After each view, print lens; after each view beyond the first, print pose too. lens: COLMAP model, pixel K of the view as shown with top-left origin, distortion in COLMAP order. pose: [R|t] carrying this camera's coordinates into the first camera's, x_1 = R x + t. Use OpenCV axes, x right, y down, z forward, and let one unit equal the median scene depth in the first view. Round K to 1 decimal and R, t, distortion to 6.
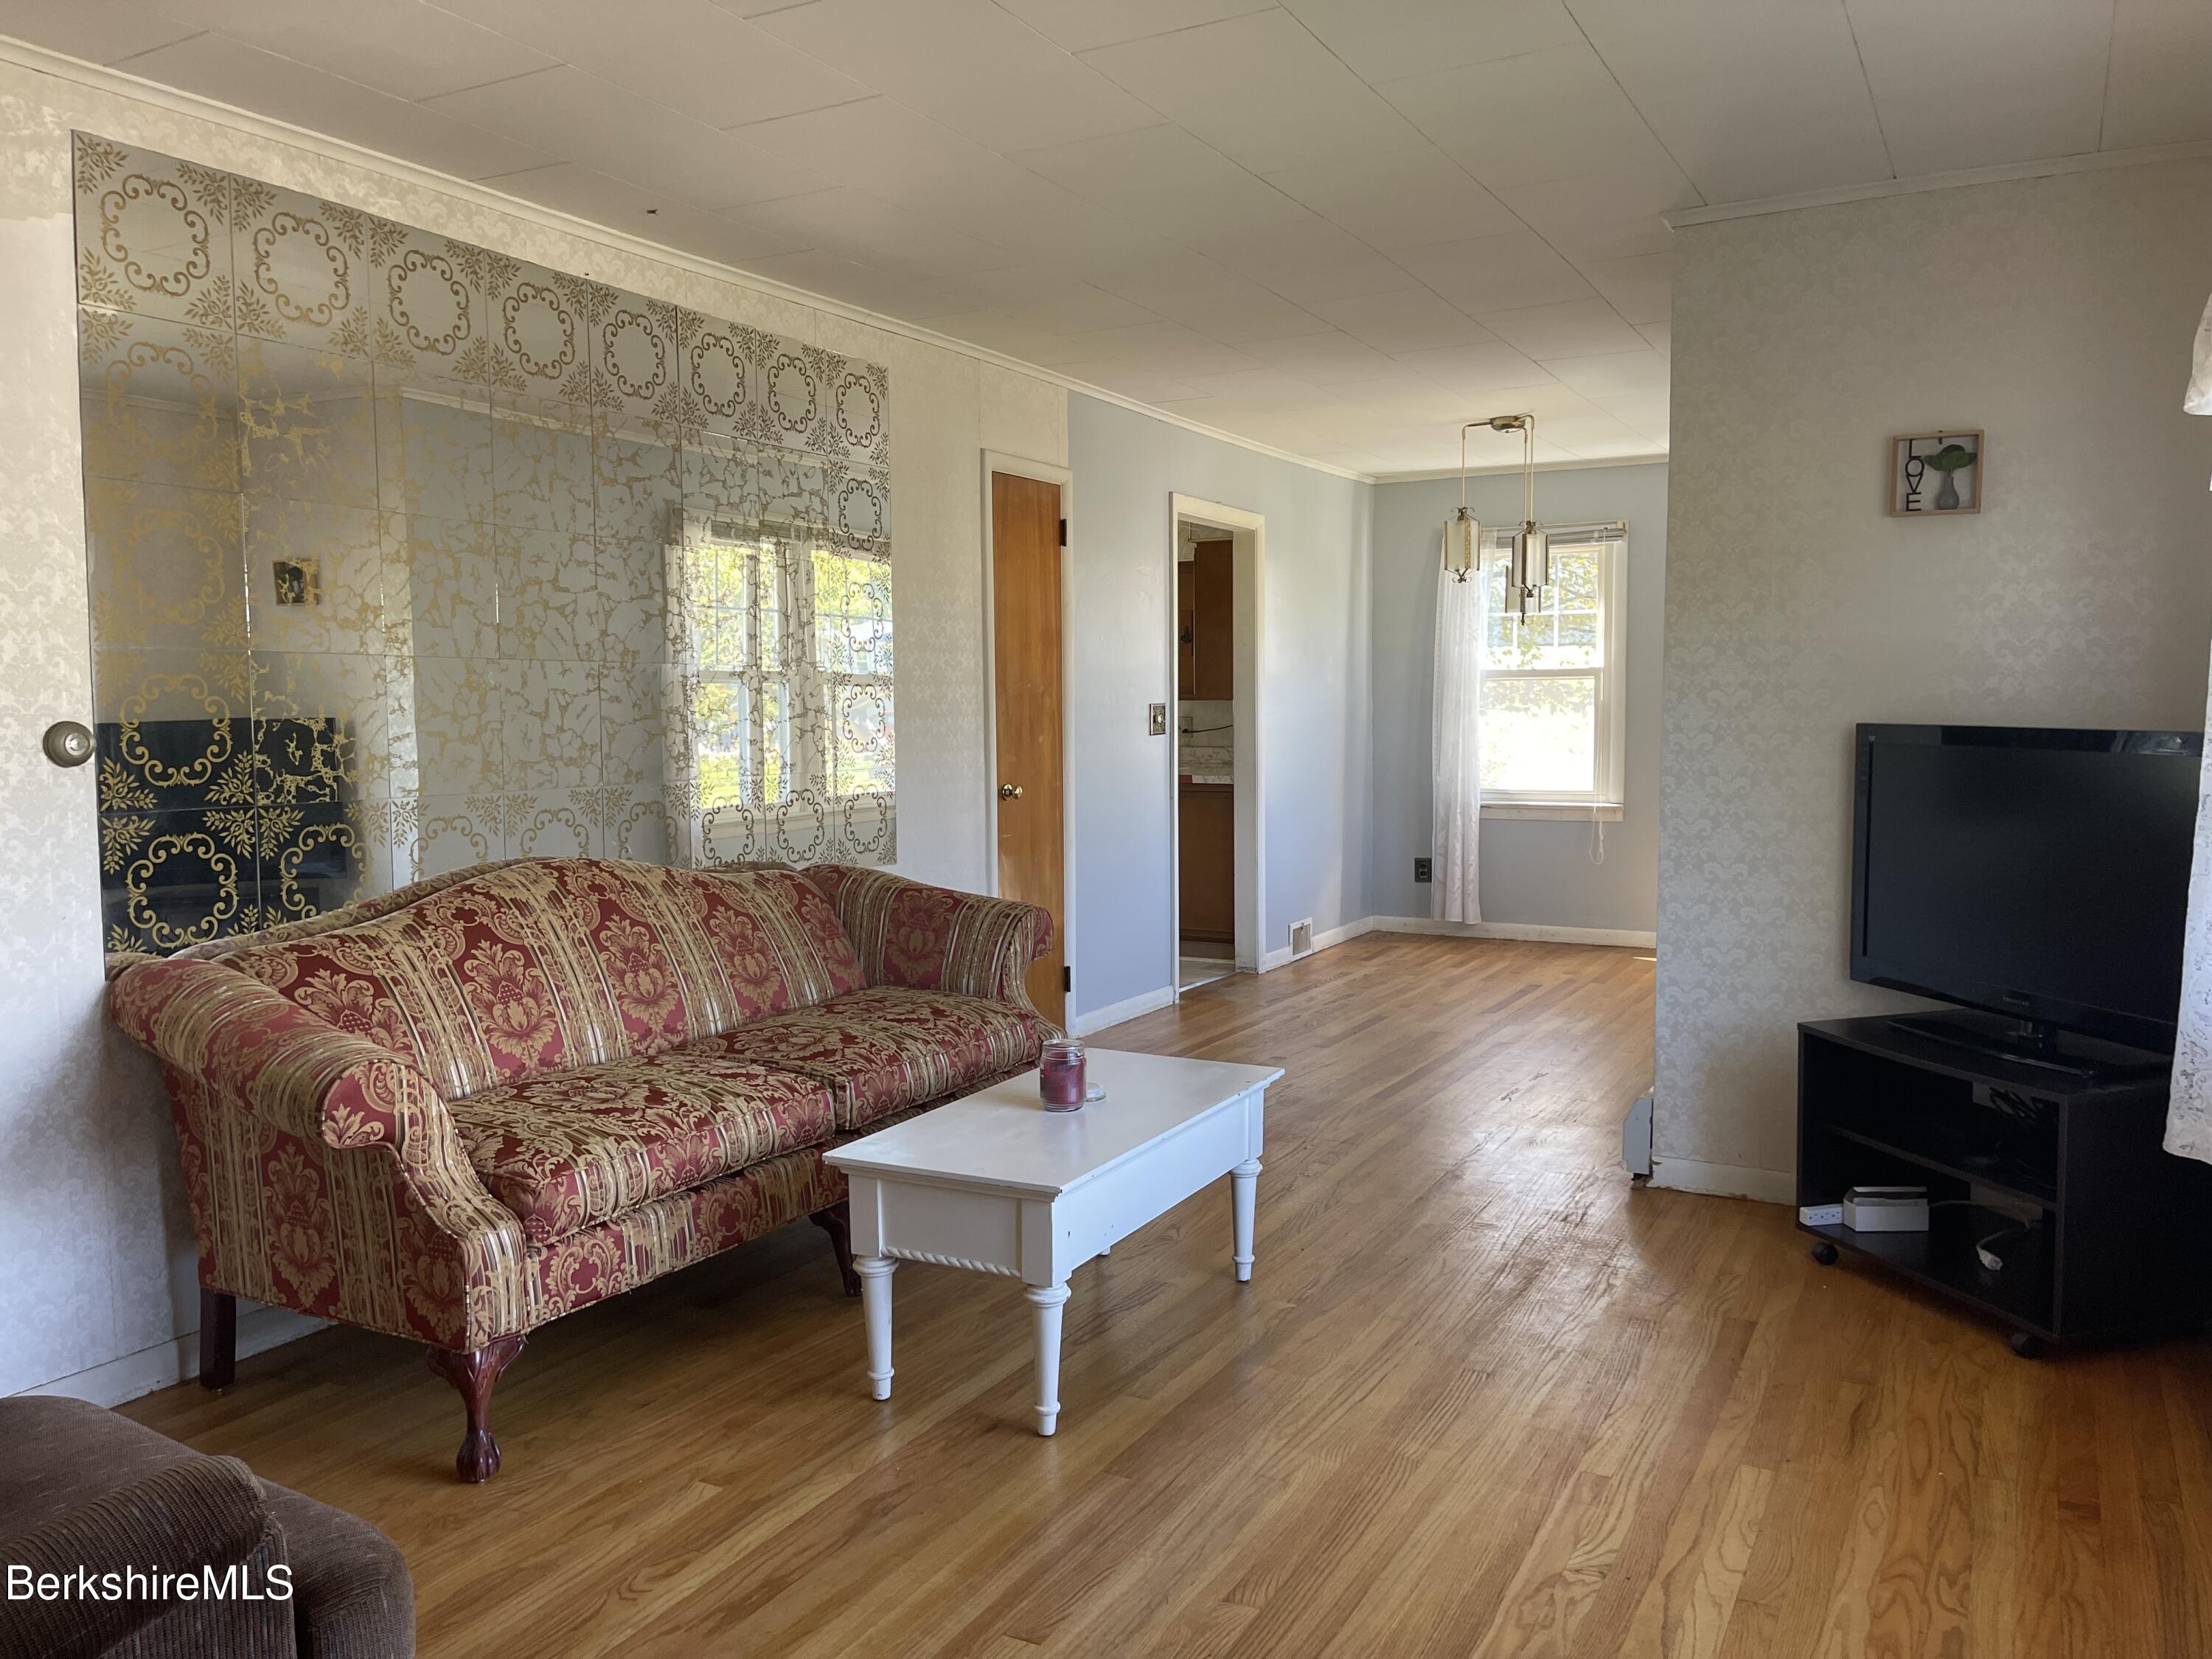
lens RADIAL K [[1674.8, 0, 1102.0], [0, 1674.8, 831.9], [0, 0, 1]] dist [0.041901, -0.044821]
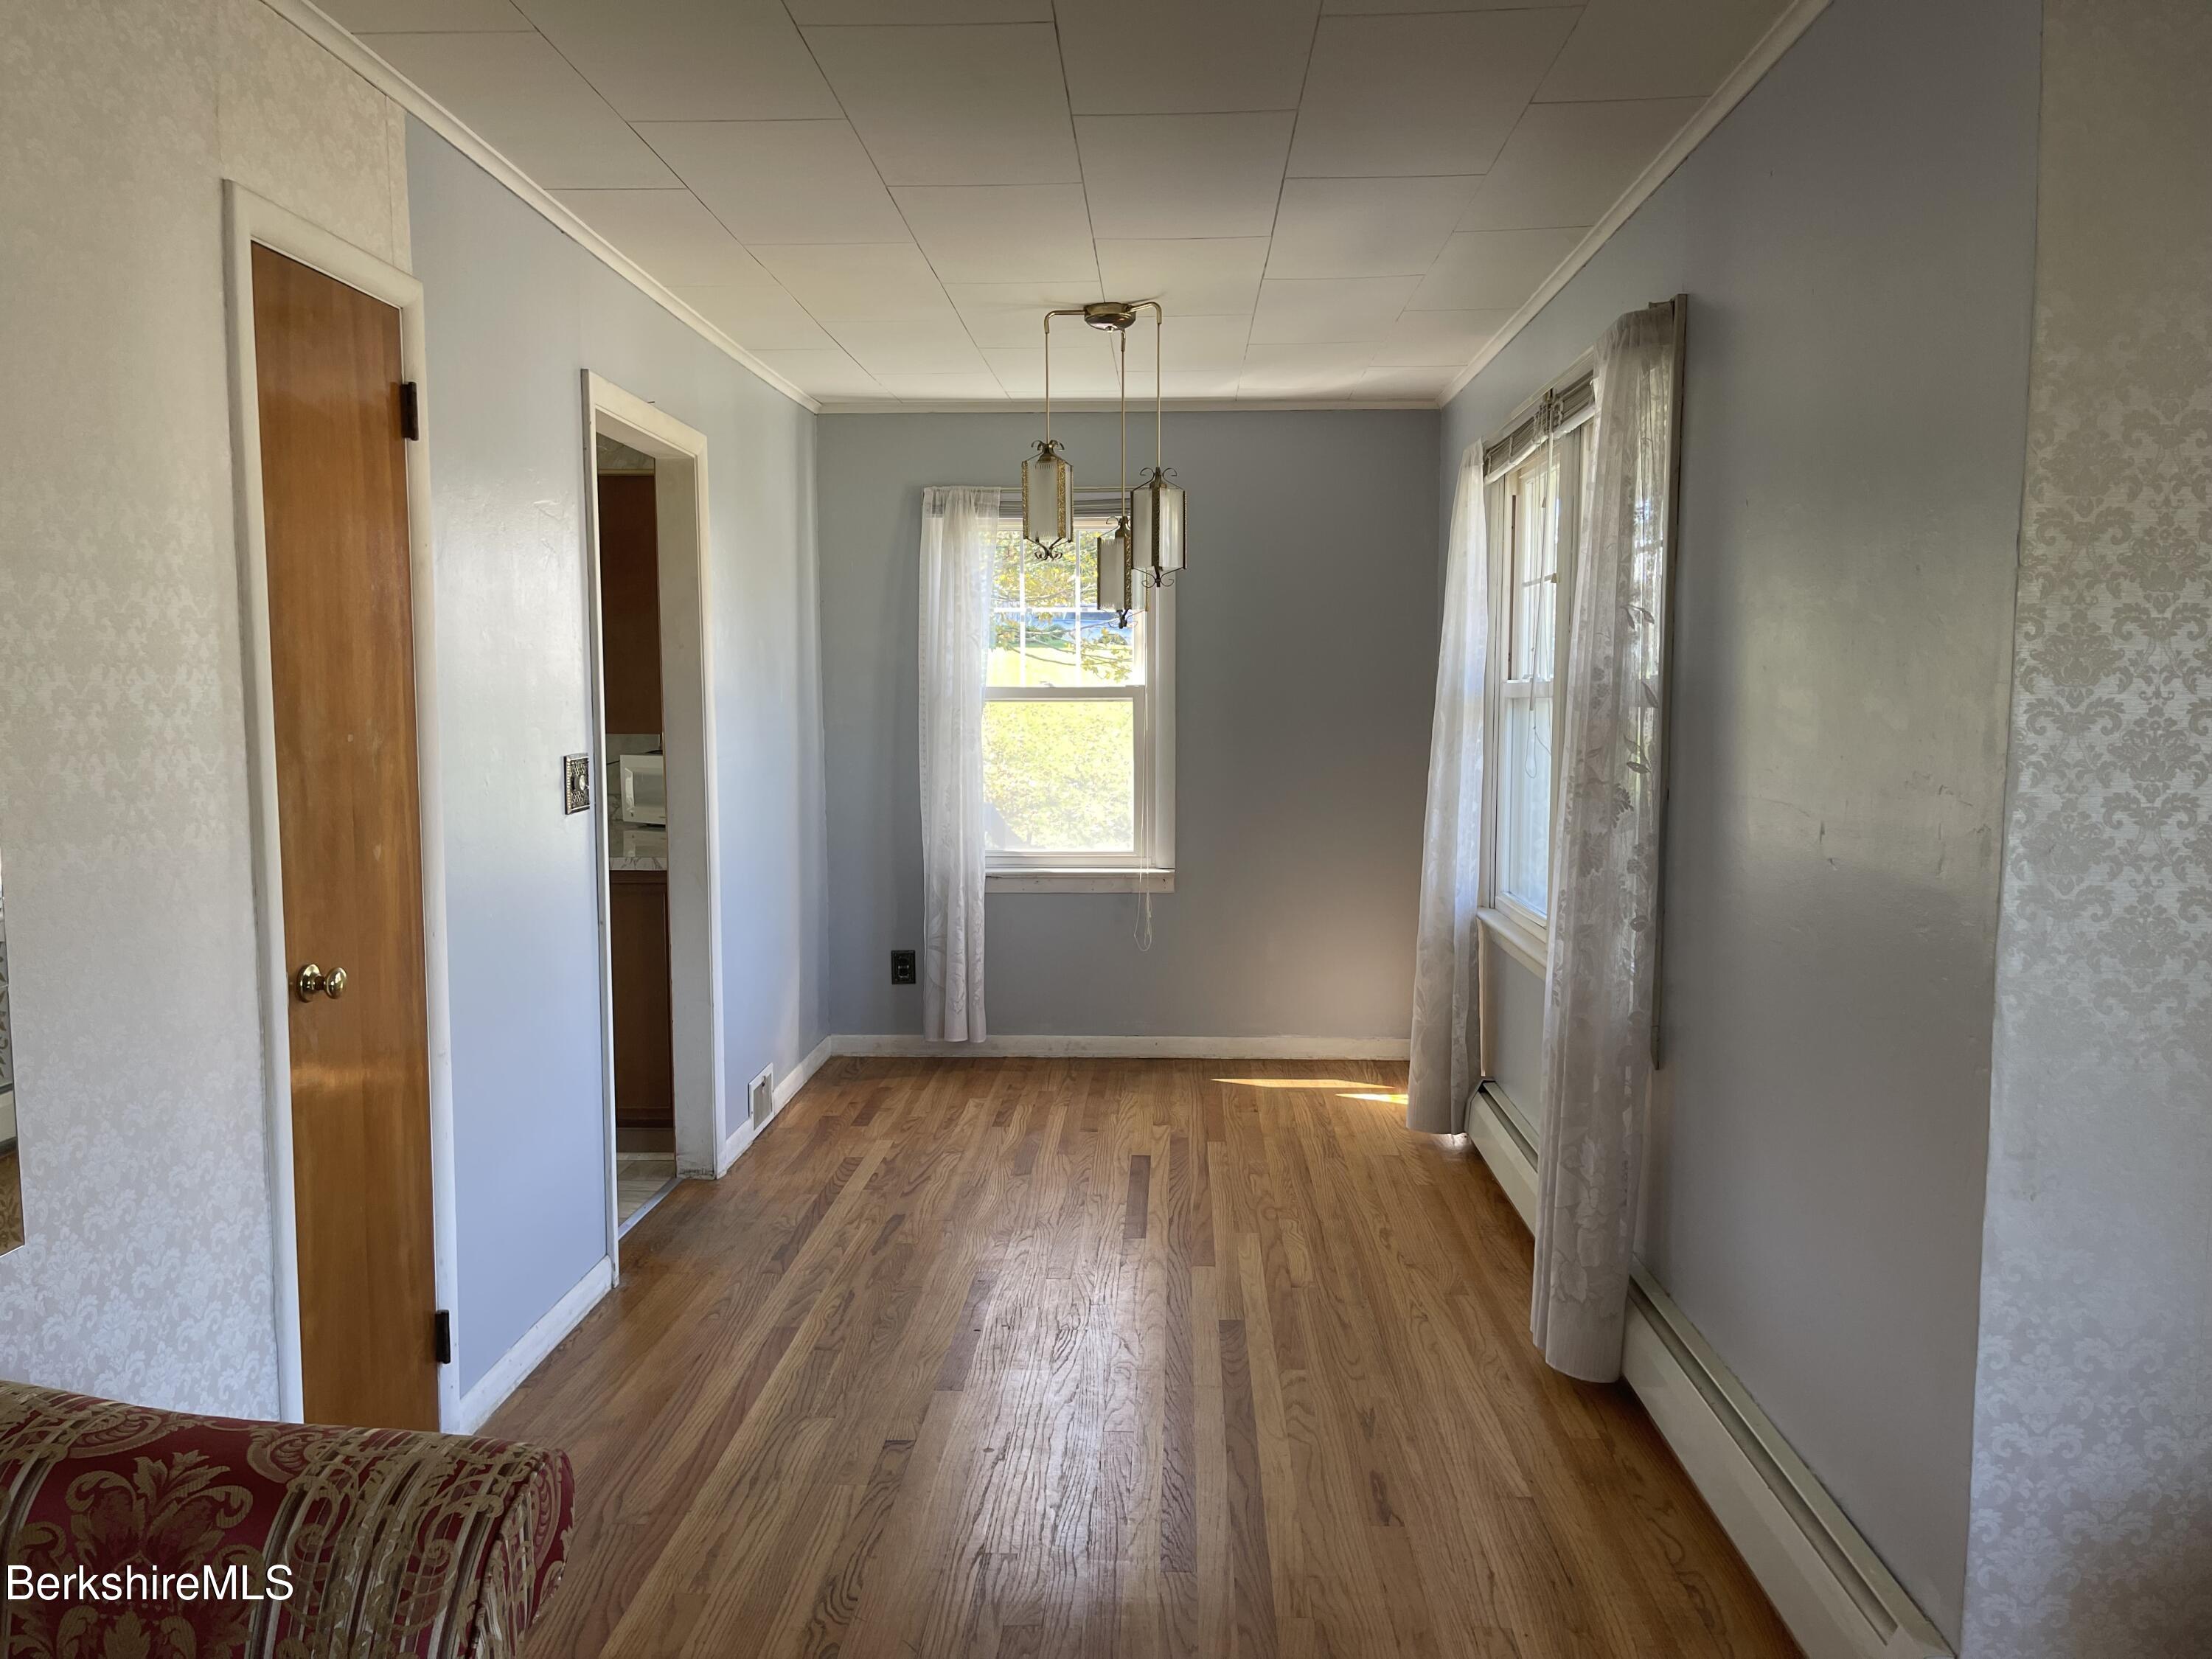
lens RADIAL K [[1674.8, 0, 1117.3], [0, 1674.8, 838.8], [0, 0, 1]] dist [0.041901, -0.044821]
pose [[0.894761, -0.033788, 0.445264, -0.046906], [0.029551, 0.999428, 0.016456, -0.046624], [-0.445566, -0.001566, 0.895248, 0.377270]]
